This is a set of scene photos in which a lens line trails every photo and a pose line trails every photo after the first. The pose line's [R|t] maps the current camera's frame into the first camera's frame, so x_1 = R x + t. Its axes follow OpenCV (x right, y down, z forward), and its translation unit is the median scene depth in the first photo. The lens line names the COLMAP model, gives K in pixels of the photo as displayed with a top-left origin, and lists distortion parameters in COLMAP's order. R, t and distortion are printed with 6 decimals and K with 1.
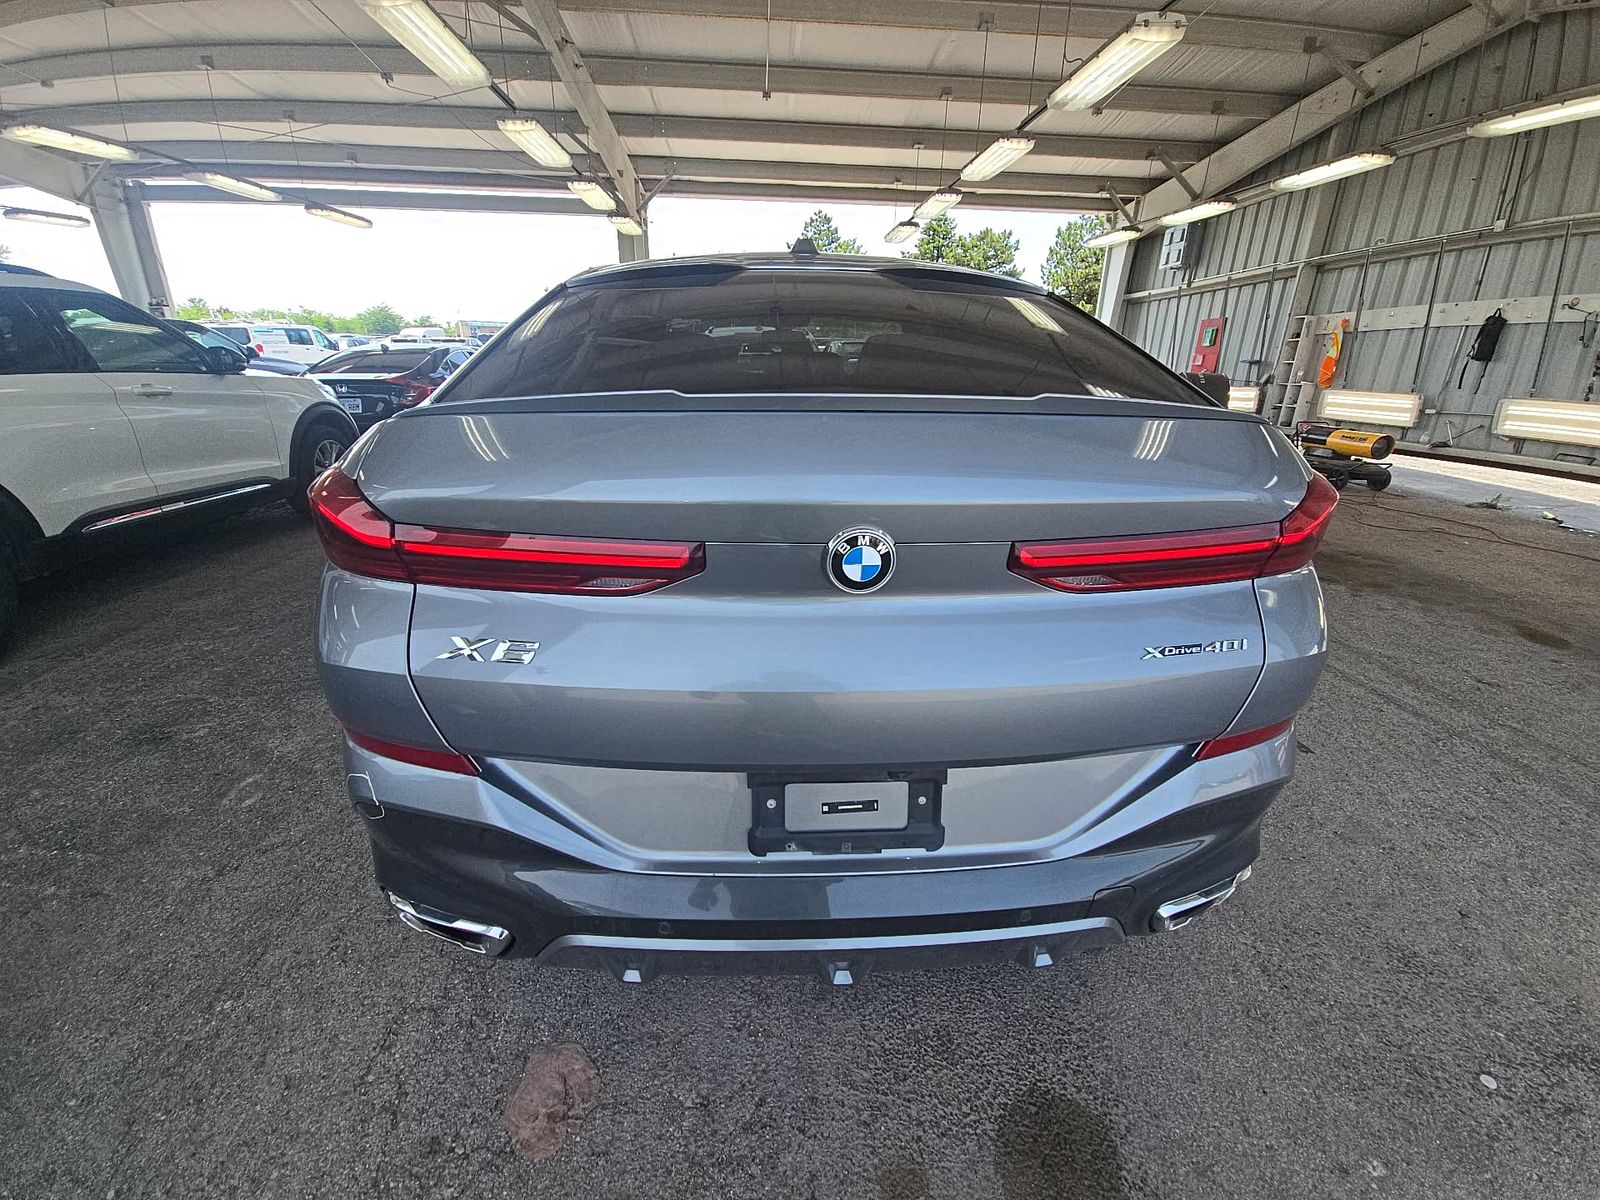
lens RADIAL K [[641.6, 0, 795.4], [0, 641.6, 604.4], [0, 0, 1]] dist [0.026212, -0.018529]
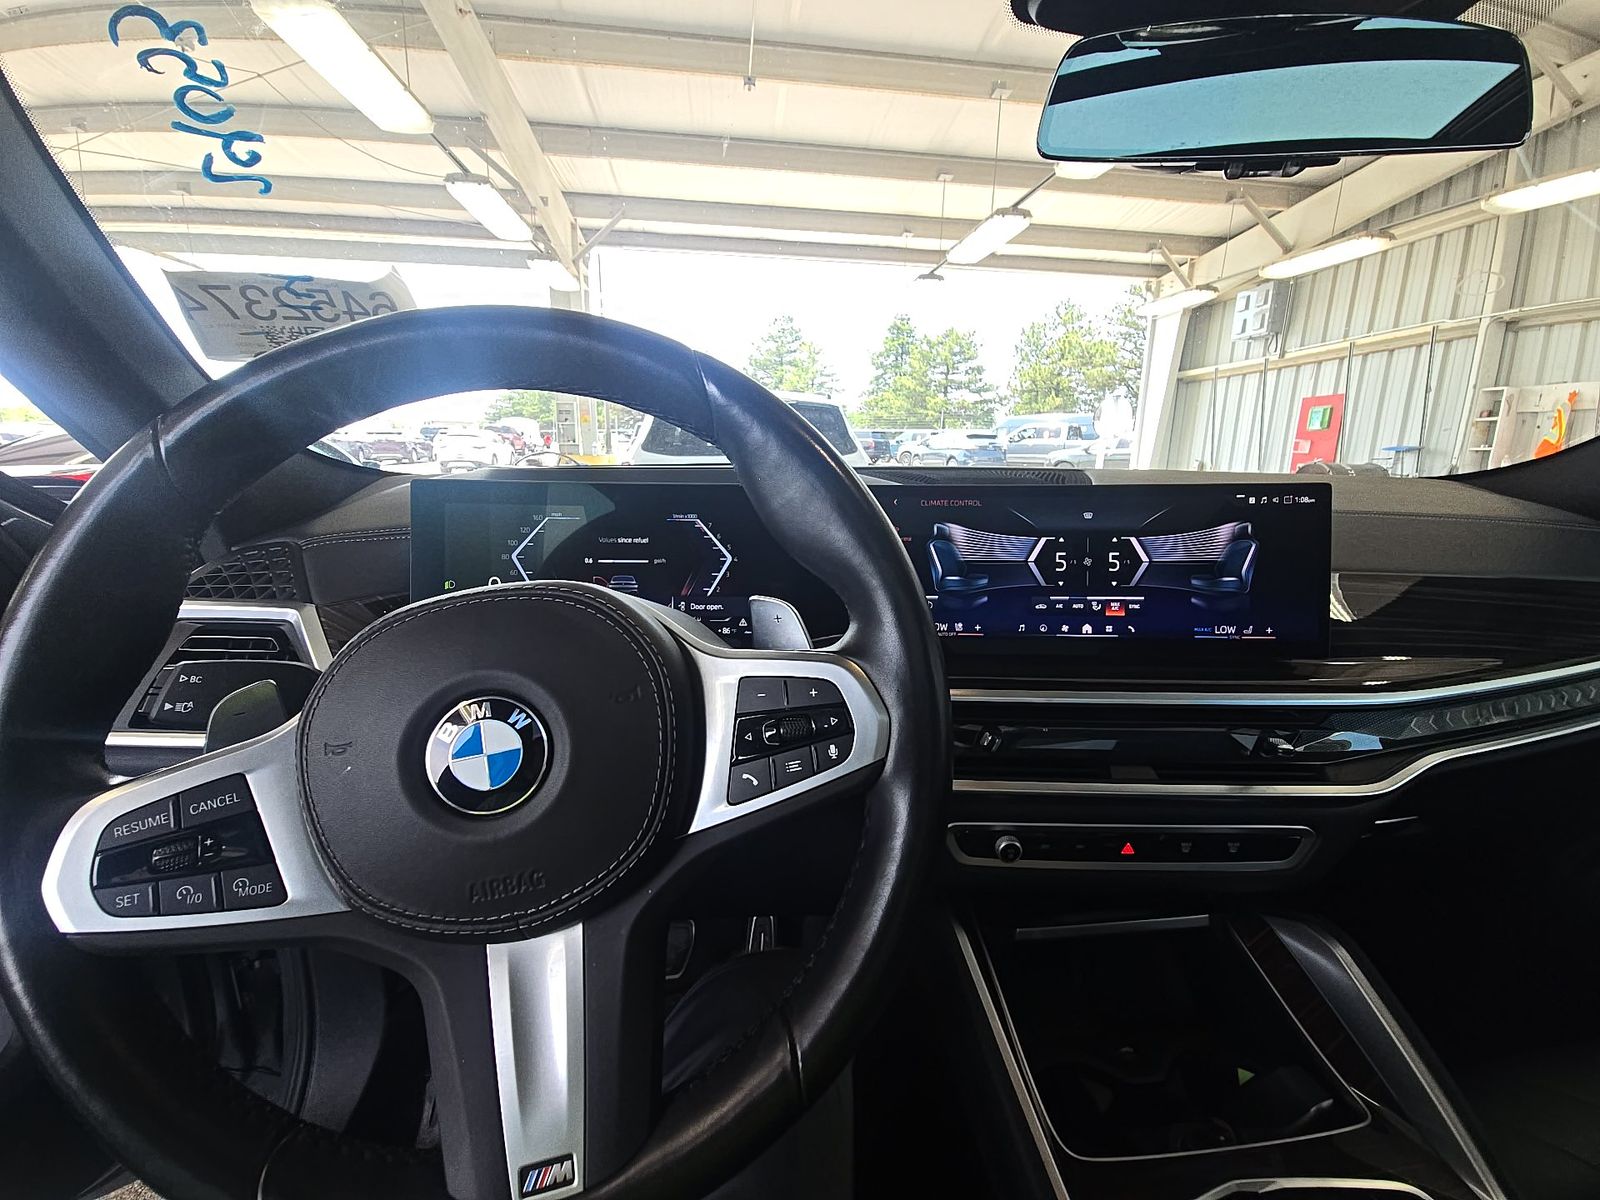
lens RADIAL K [[647.8, 0, 798.2], [0, 647.8, 605.6], [0, 0, 1]] dist [0.010113, -0.010129]
pose [[0.998154, -0.016205, 0.058540, -0.043063], [0.023663, 0.991355, -0.129055, -0.137690], [-0.055943, 0.130202, 0.989908, 0.386049]]
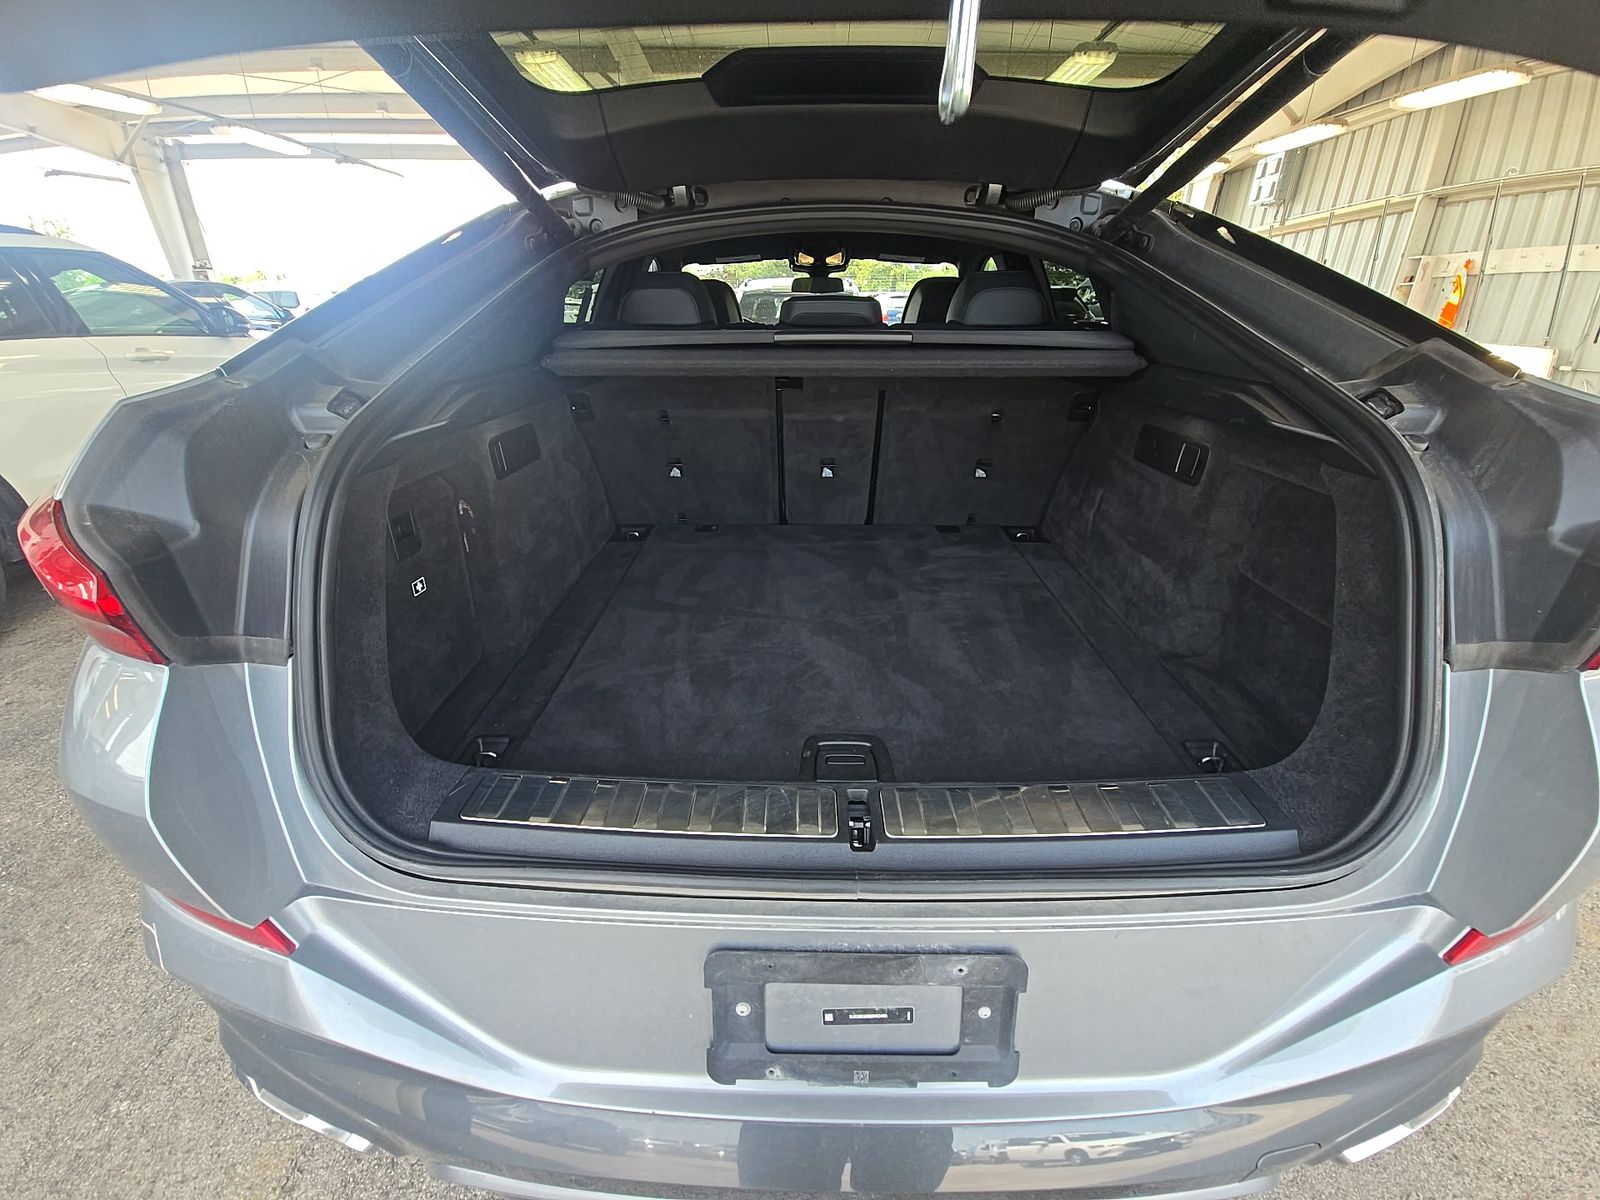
lens RADIAL K [[633.3, 0, 795.5], [0, 633.3, 600.9], [0, 0, 1]] dist [0.061974, -0.033300]
pose [[0.997744, 0.014734, -0.065491, 0.005961], [-0.011429, 0.998655, 0.050568, -0.014873], [0.066148, -0.049706, 0.996571, 0.045943]]
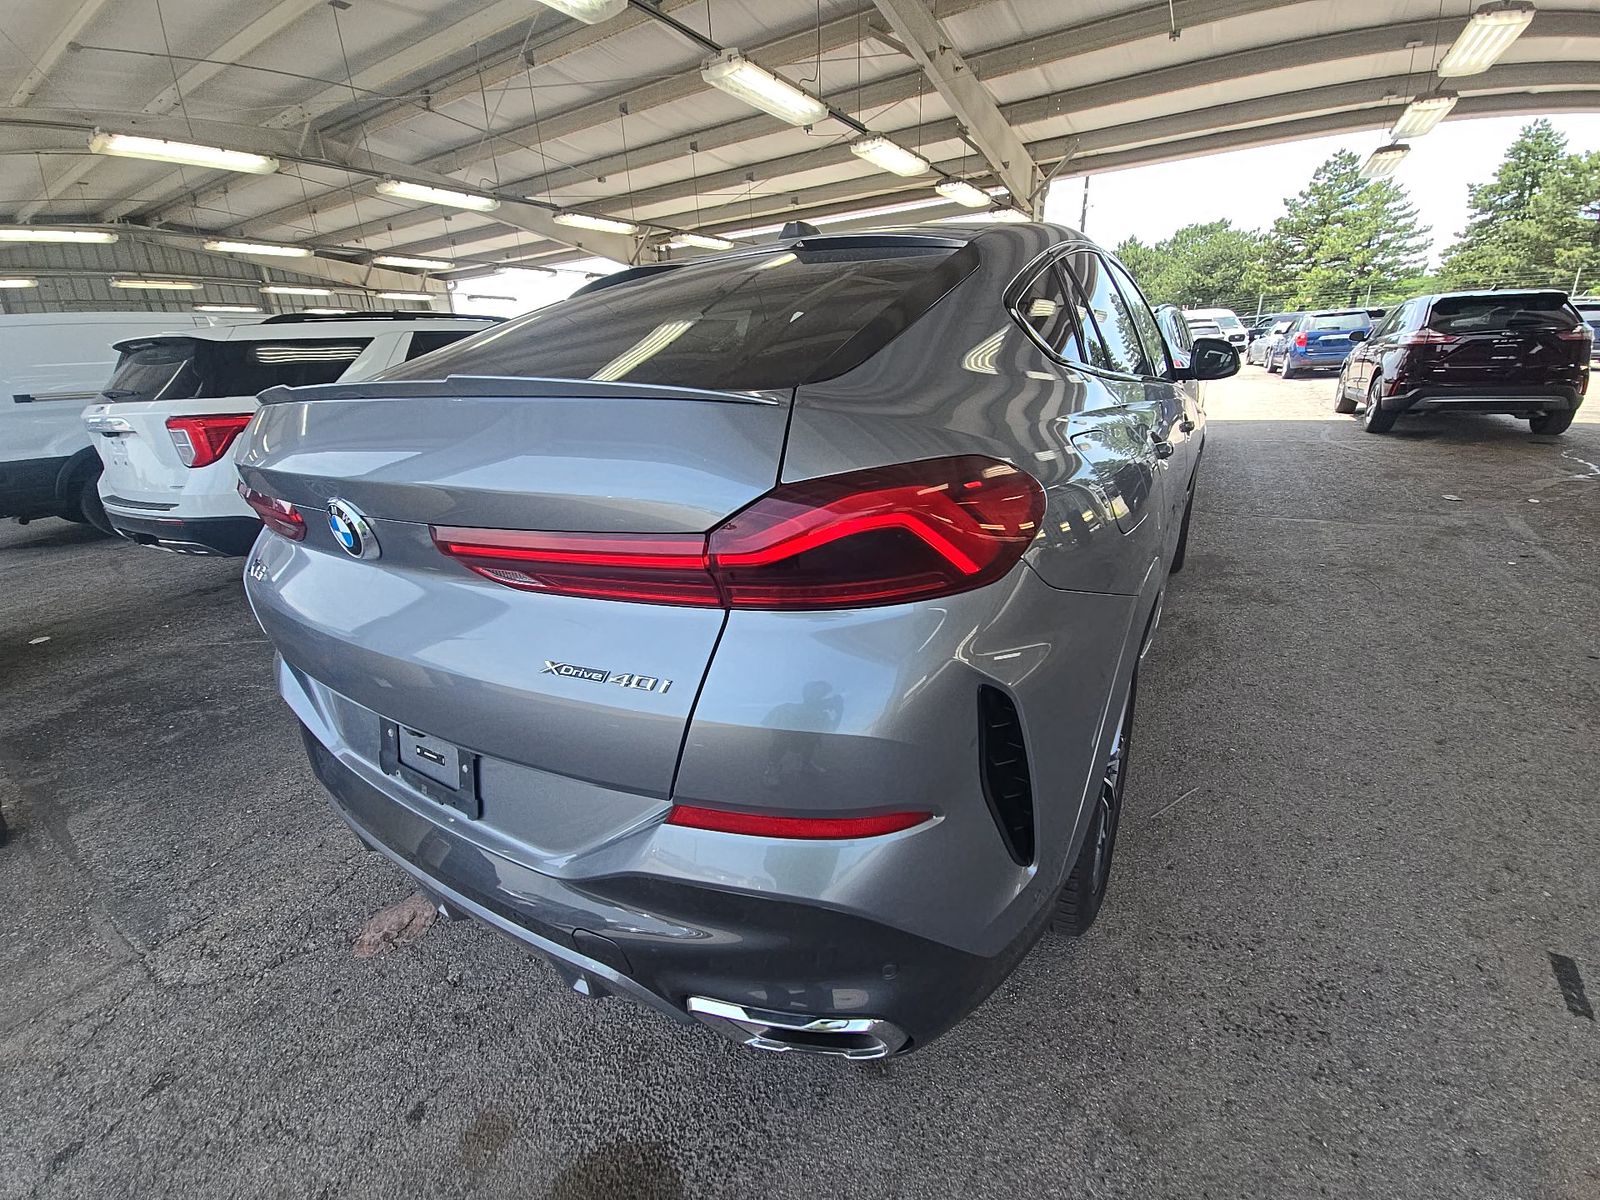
lens RADIAL K [[641.6, 0, 795.4], [0, 641.6, 604.4], [0, 0, 1]] dist [0.026212, -0.018529]
pose [[0.815573, 0.152999, -0.558061, 0.141915], [-0.152033, 0.987187, 0.048461, -0.011181], [0.558325, 0.045320, 0.828384, 0.050035]]
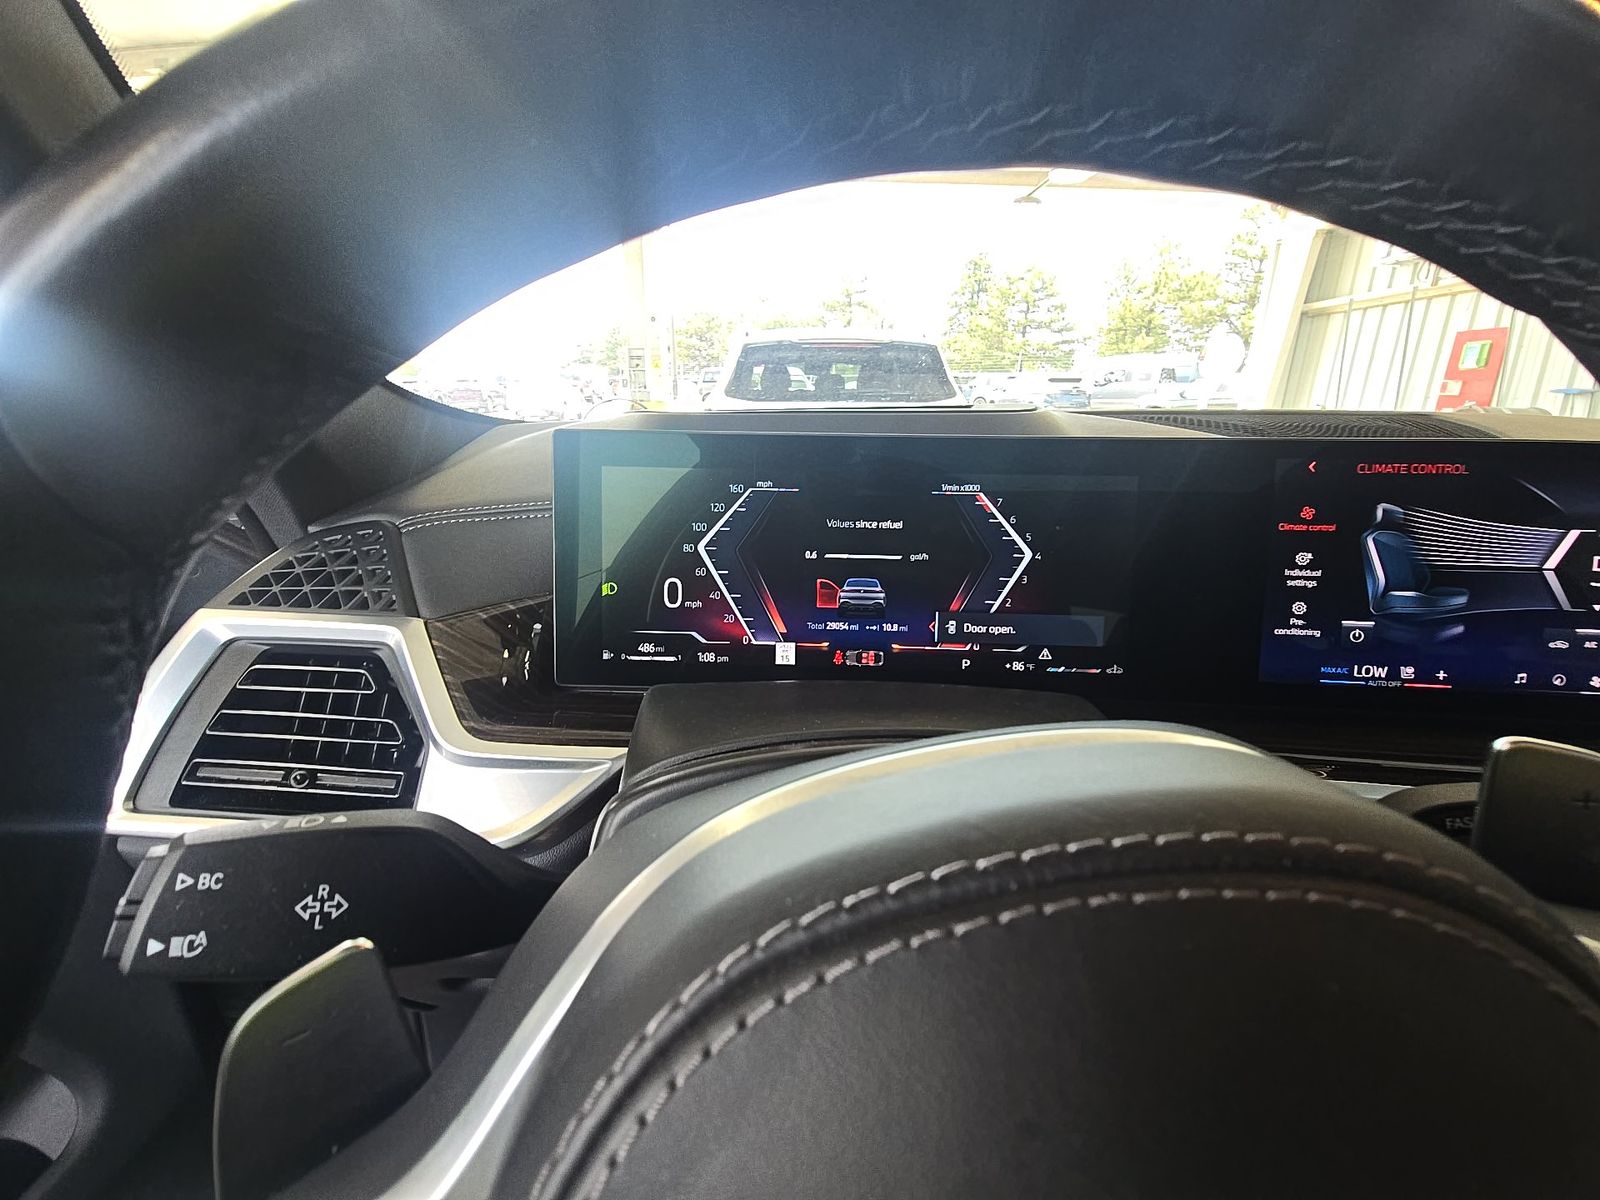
lens RADIAL K [[647.8, 0, 798.2], [0, 647.8, 605.6], [0, 0, 1]] dist [0.010113, -0.010129]
pose [[0.999346, 0.003375, -0.036009, -0.059932], [-0.005316, 0.998530, -0.053946, -0.145649], [0.035774, 0.054102, 0.997894, 0.409204]]
